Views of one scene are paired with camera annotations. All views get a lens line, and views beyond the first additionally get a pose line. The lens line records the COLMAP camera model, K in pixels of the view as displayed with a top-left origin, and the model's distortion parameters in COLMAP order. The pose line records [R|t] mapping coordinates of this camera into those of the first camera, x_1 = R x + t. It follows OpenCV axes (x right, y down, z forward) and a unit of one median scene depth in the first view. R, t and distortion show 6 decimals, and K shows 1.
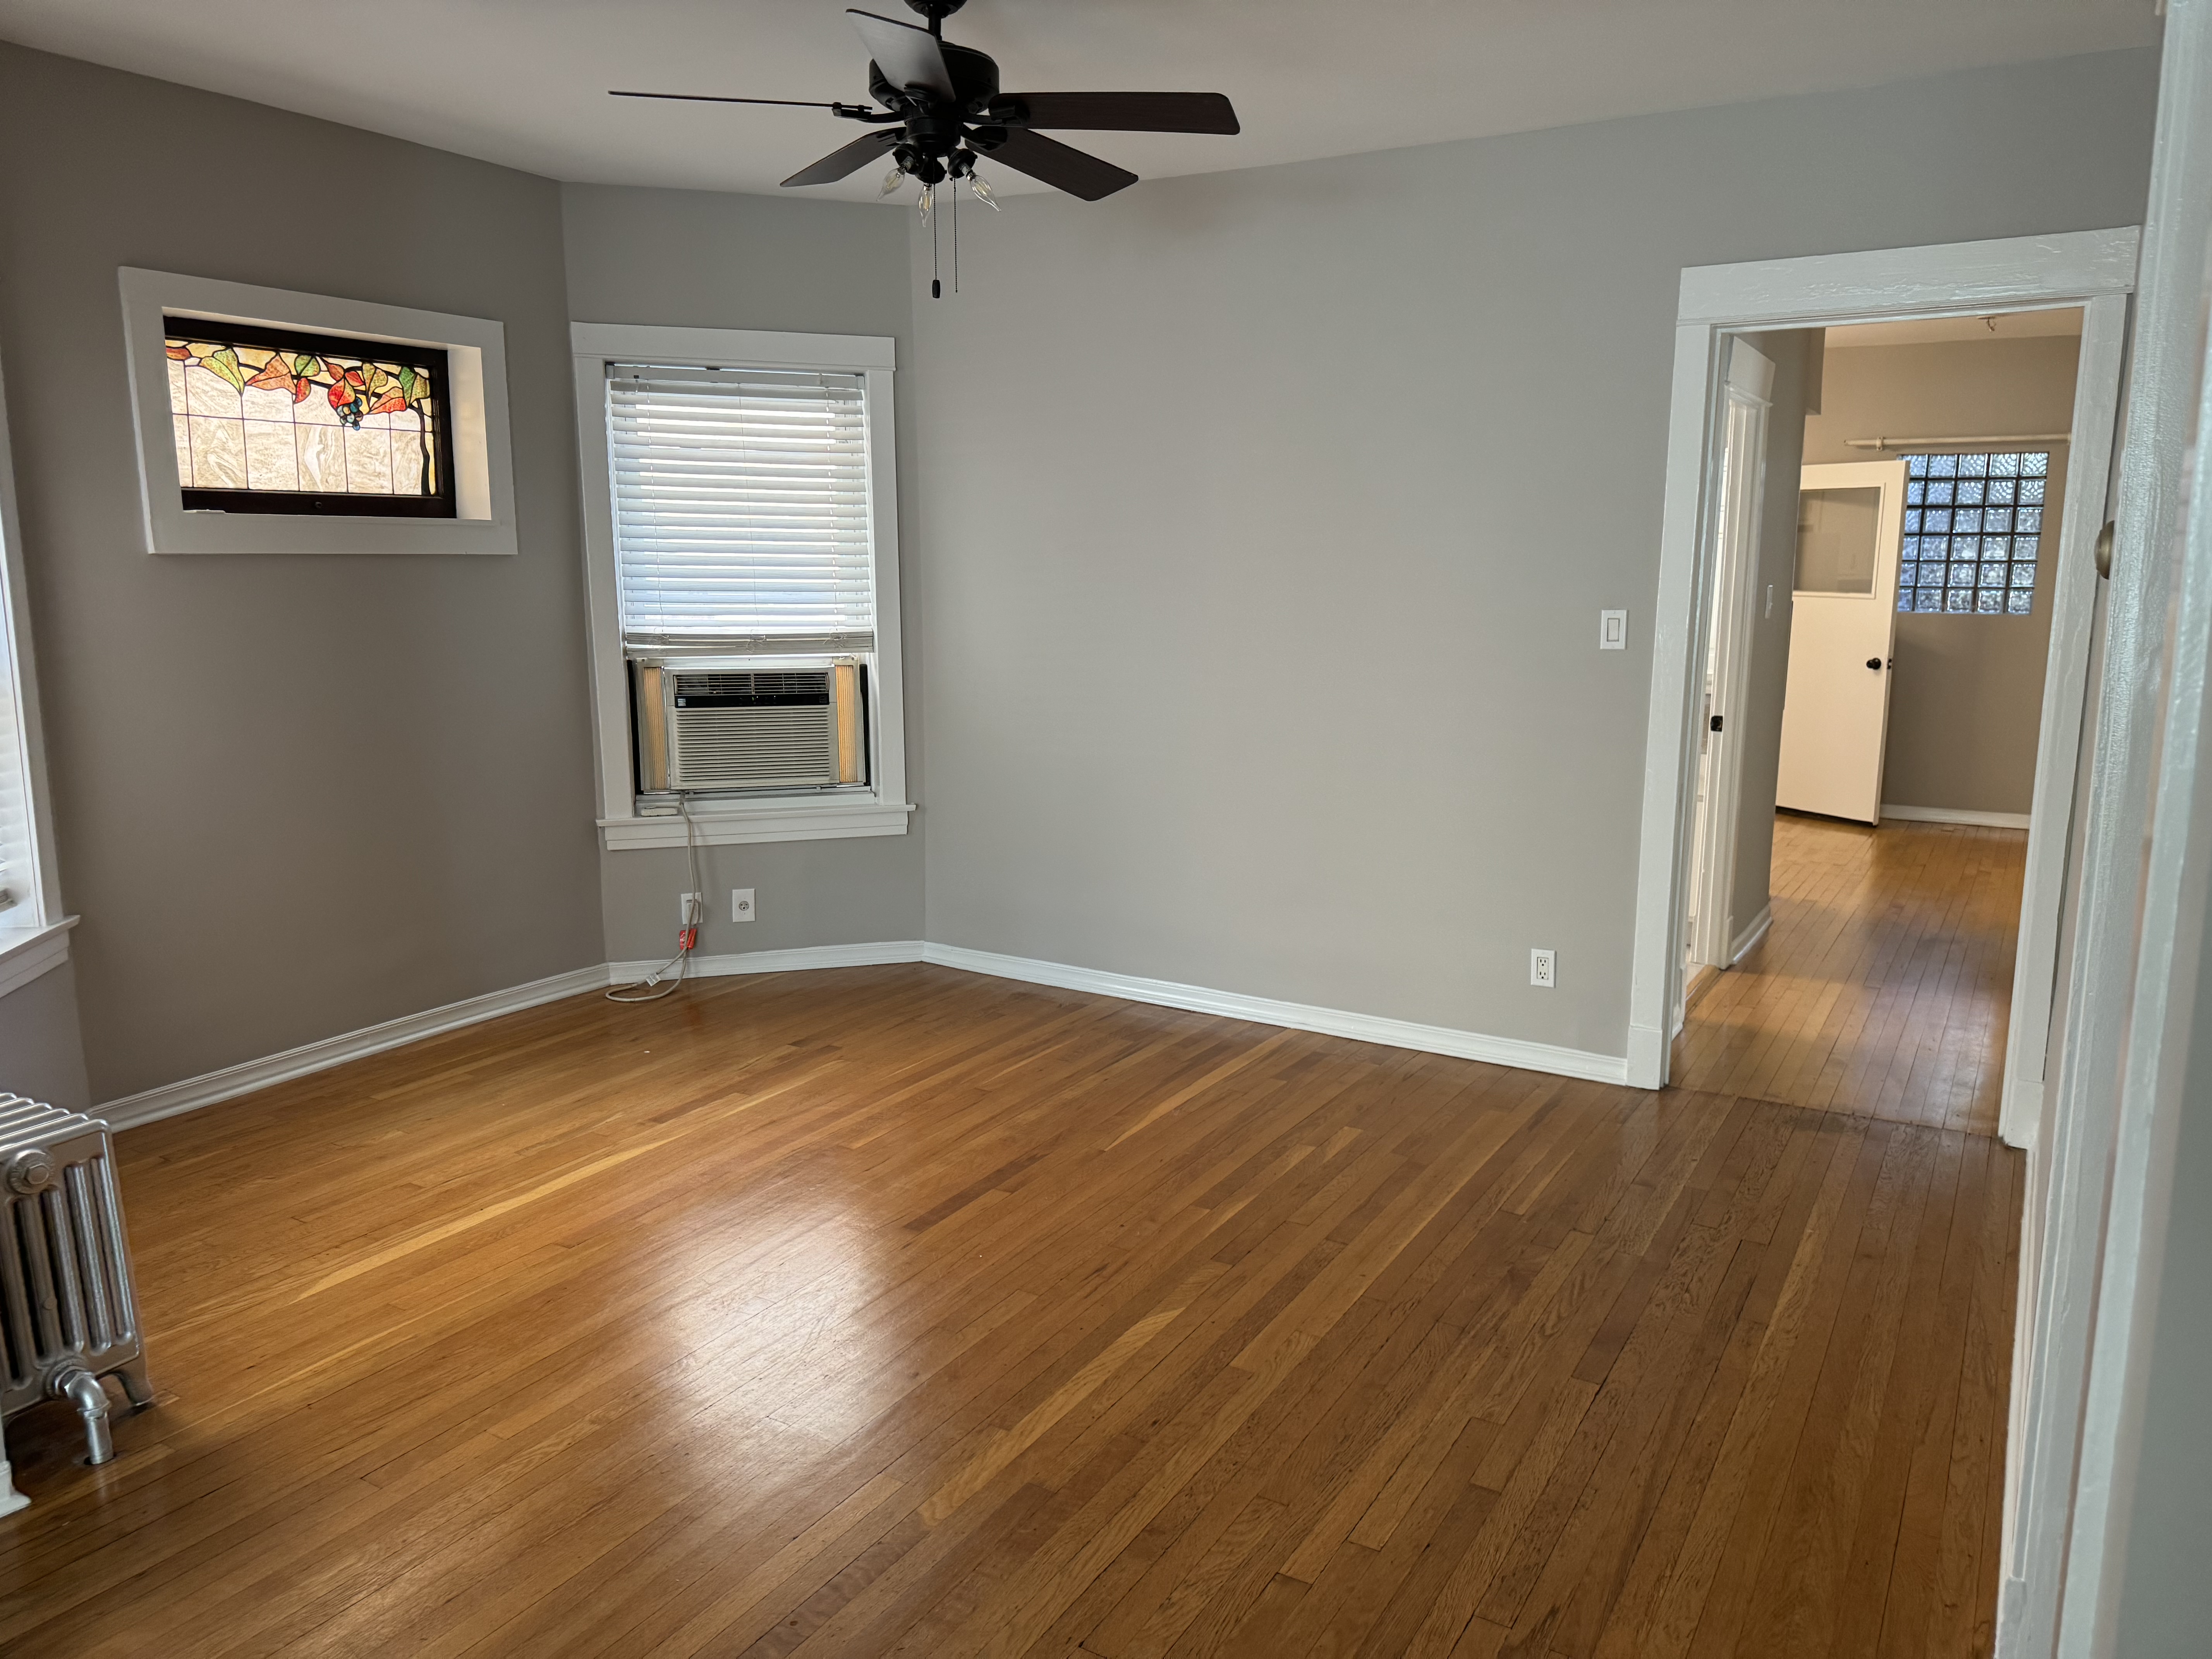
lens RADIAL K [[1542.9, 0, 1101.3], [0, 1542.9, 807.4], [0, 0, 1]] dist [0.079516, -0.144376]
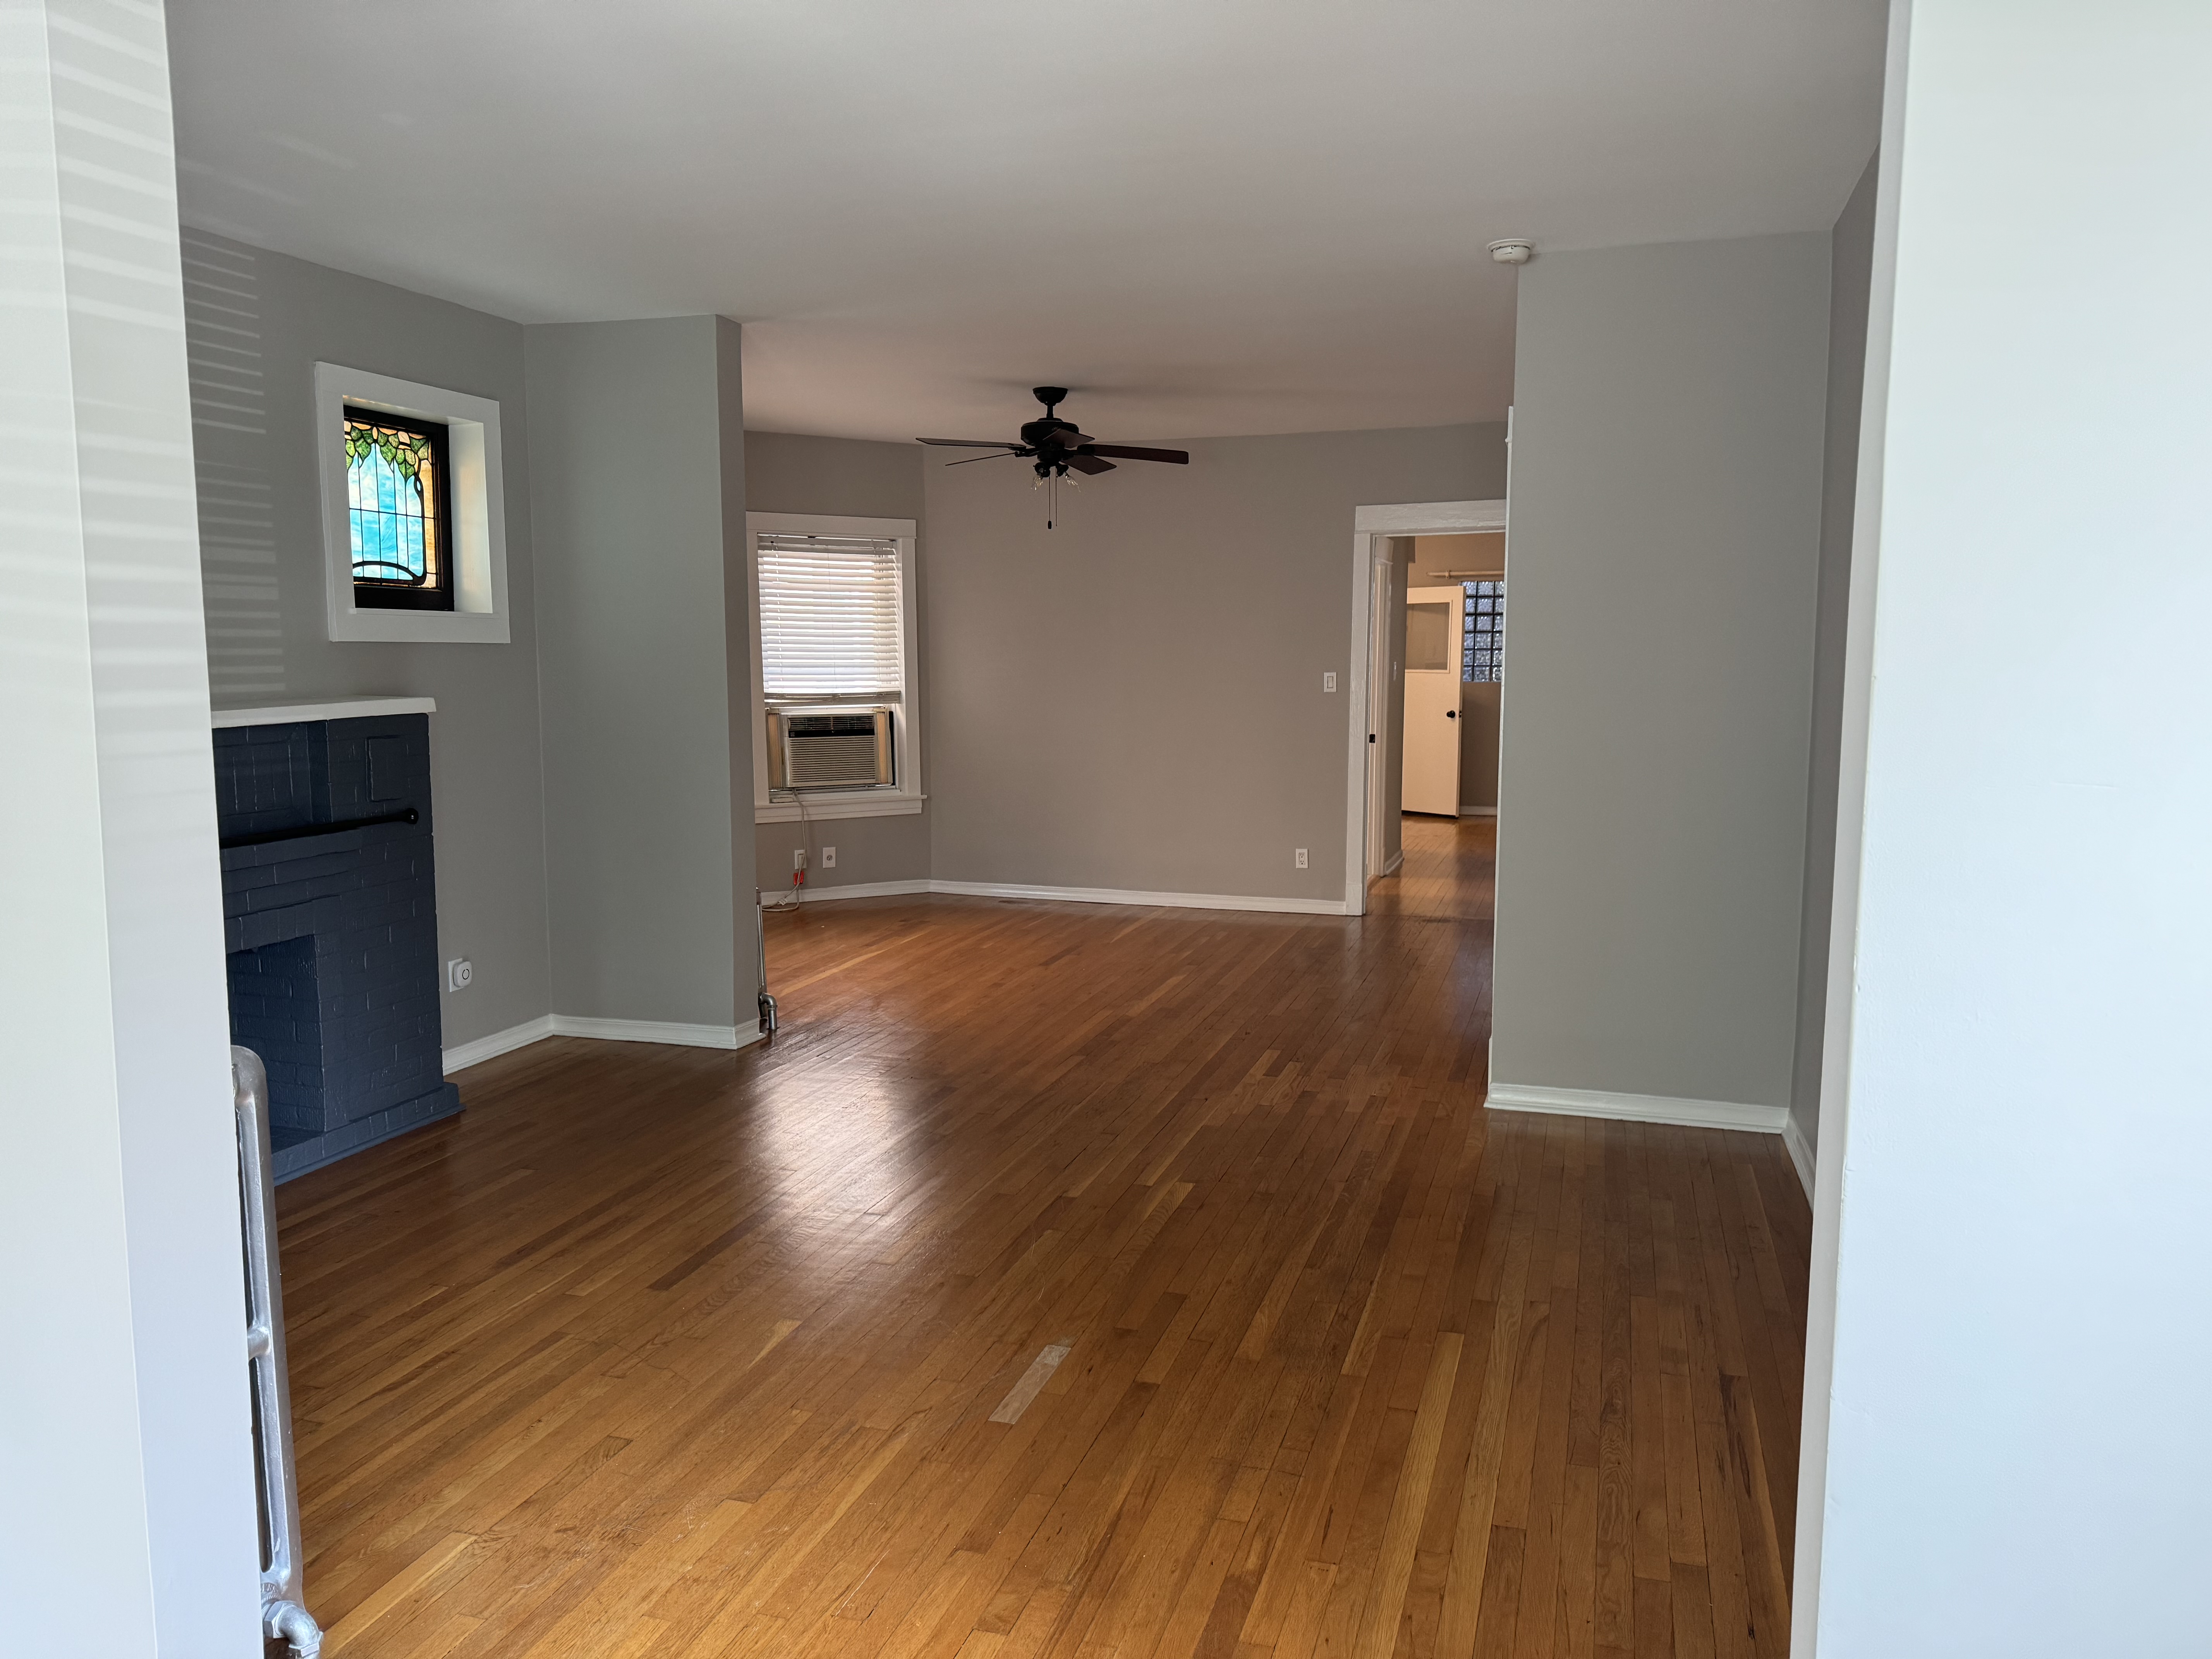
lens RADIAL K [[1542.9, 0, 1101.3], [0, 1542.9, 807.4], [0, 0, 1]] dist [0.079516, -0.144376]
pose [[0.971960, -0.027272, 0.233558, -0.337280], [0.040797, 0.997746, -0.053271, 0.111156], [-0.231579, 0.061305, 0.970883, -0.673566]]
